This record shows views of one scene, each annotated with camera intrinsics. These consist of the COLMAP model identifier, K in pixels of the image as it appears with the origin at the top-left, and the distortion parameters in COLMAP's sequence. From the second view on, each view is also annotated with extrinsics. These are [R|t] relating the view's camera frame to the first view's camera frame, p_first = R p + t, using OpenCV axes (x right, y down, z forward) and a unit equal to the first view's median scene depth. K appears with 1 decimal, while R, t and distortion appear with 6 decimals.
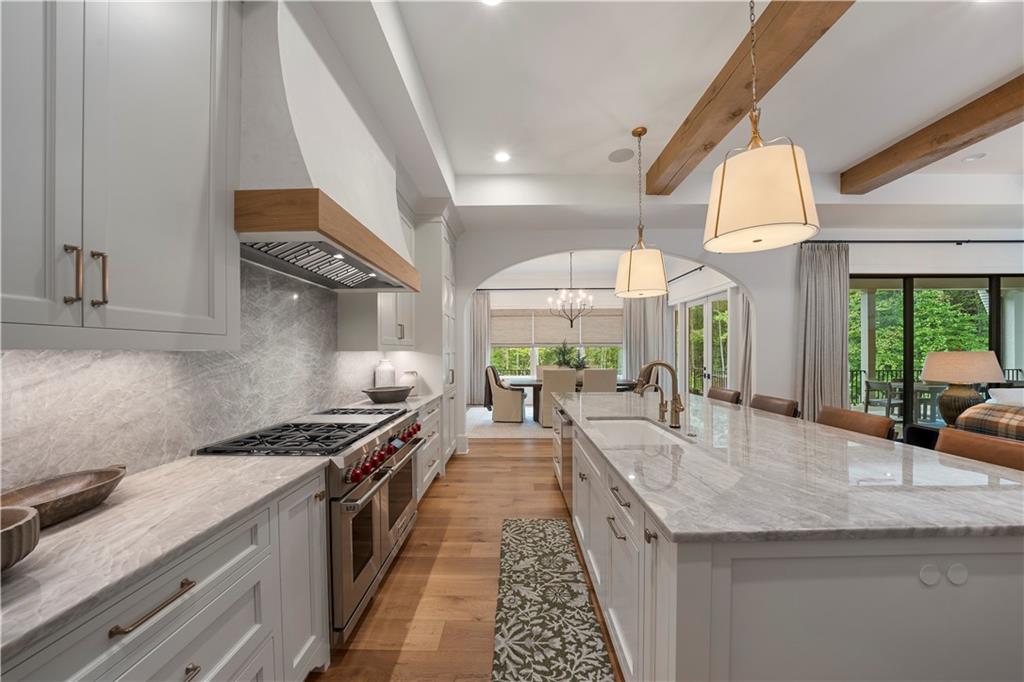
lens RADIAL K [[357.3, 0, 512.4], [0, 357.3, 354.8], [0, 0, 1]] dist [-0.016585, 0.000056]
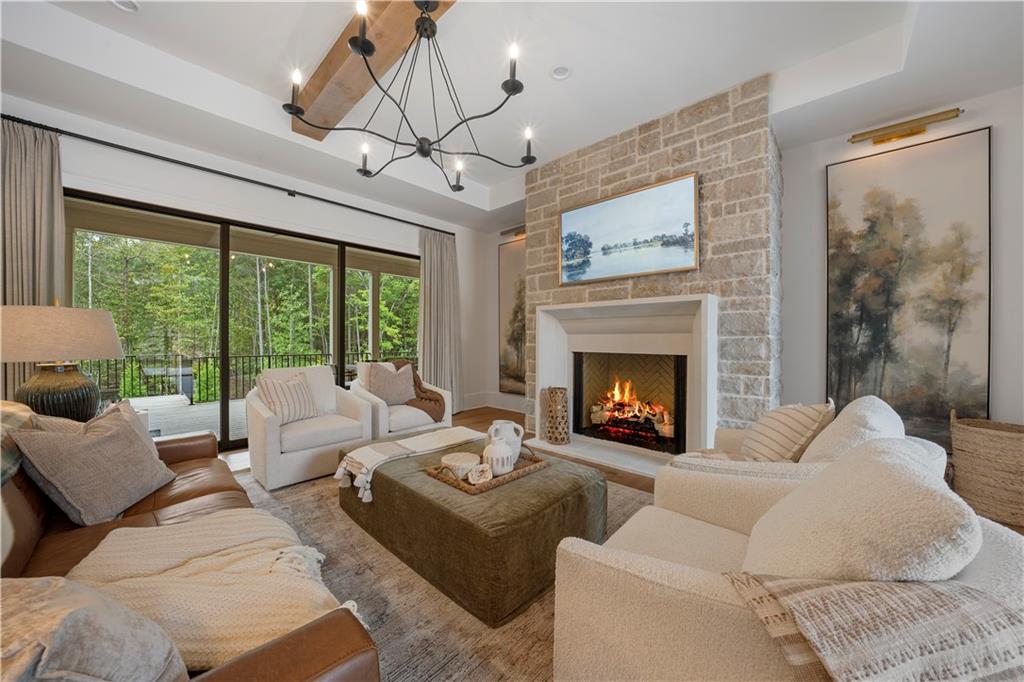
lens RADIAL K [[356.4, 0, 512.0], [0, 356.4, 341.0], [0, 0, 1]] dist [-0.032666, 0.004483]
pose [[0.673885, 0.005464, 0.738816, 1.123474], [-0.000953, 0.999978, -0.006526, 0.037238], [-0.738835, 0.003694, 0.673876, 0.047170]]
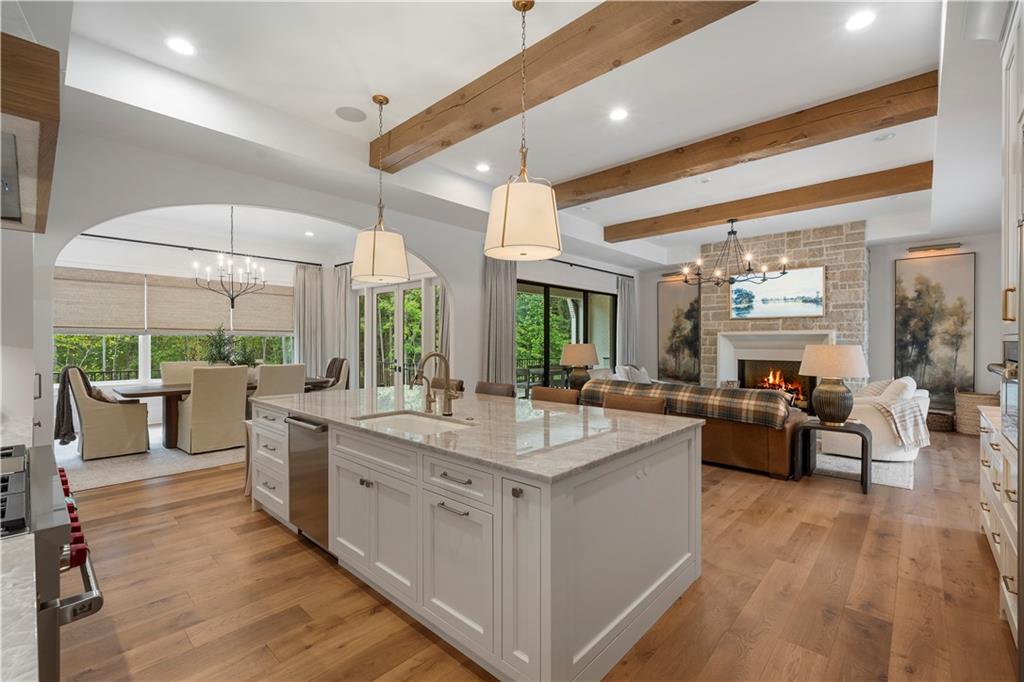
lens RADIAL K [[441.4, 0, 511.6], [0, 441.4, 343.2], [0, 0, 1]] dist [0.001378, 0.000152]
pose [[0.672886, 0.005182, 0.739728, -0.185181], [0.000832, 0.999970, -0.007762, 0.001779], [-0.739746, 0.005839, 0.672861, -0.003647]]
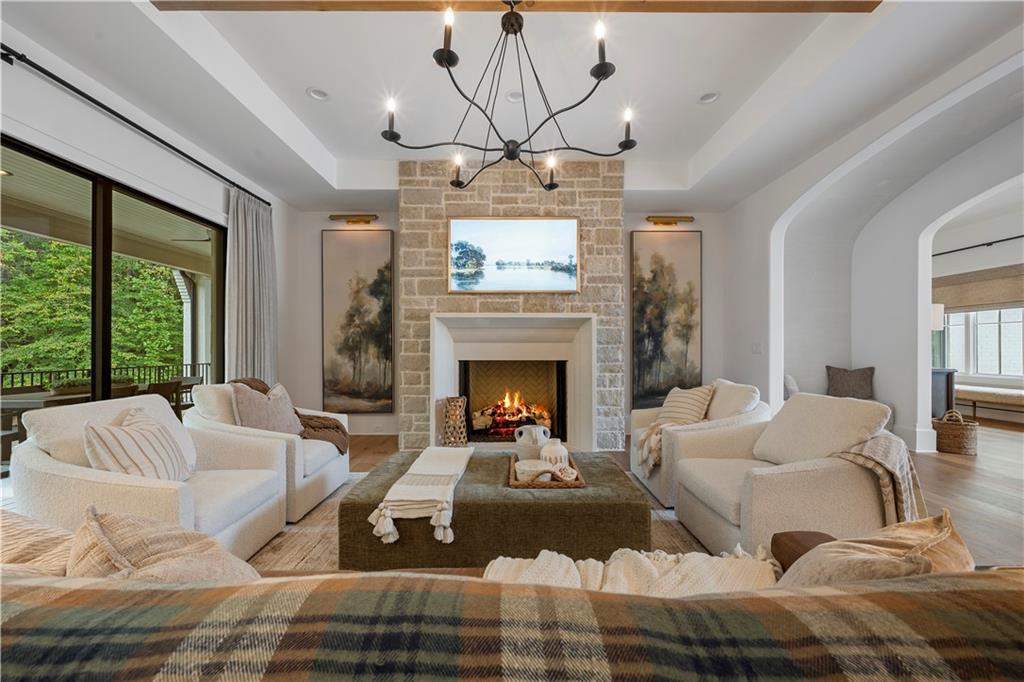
lens RADIAL K [[387.3, 0, 512.6], [0, 387.3, 346.7], [0, 0, 1]] dist [0.001625, 0.000045]
pose [[-0.017208, 0.010183, 0.999800, 0.899417], [0.009221, 0.999907, -0.010025, 0.034780], [-0.999809, 0.009047, -0.017301, 0.446698]]
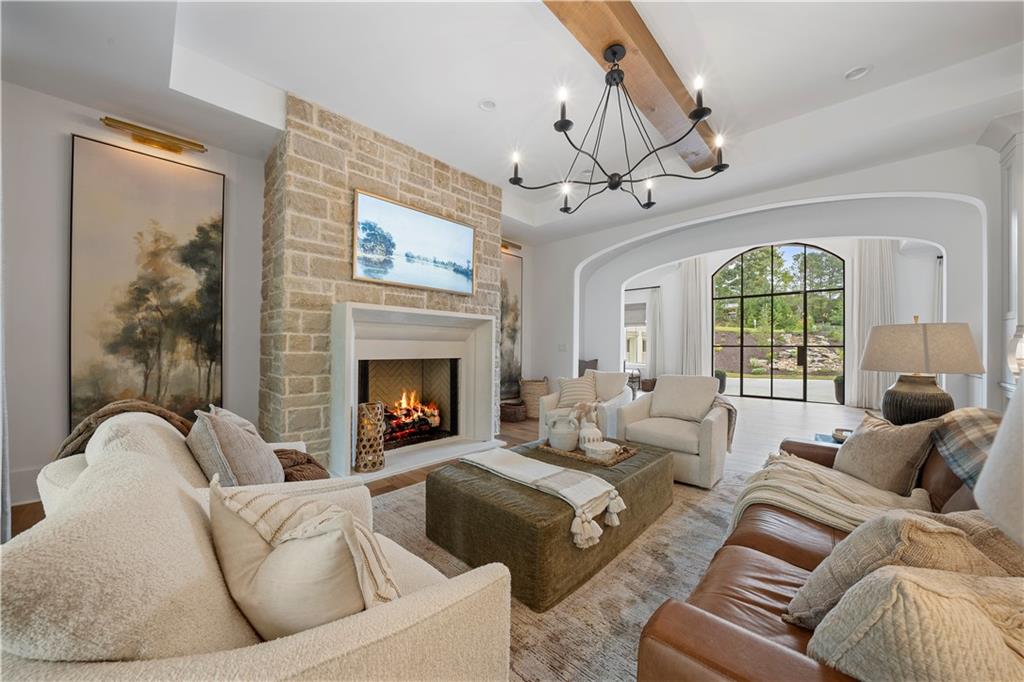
lens RADIAL K [[352.1, 0, 506.4], [0, 352.1, 343.3], [0, 0, 1]] dist [-0.016290, 0.000133]
pose [[-0.719805, 0.007405, 0.694137, 1.144573], [0.001878, 0.999960, -0.008720, 0.029560], [-0.694174, -0.004974, -0.719790, 0.915147]]
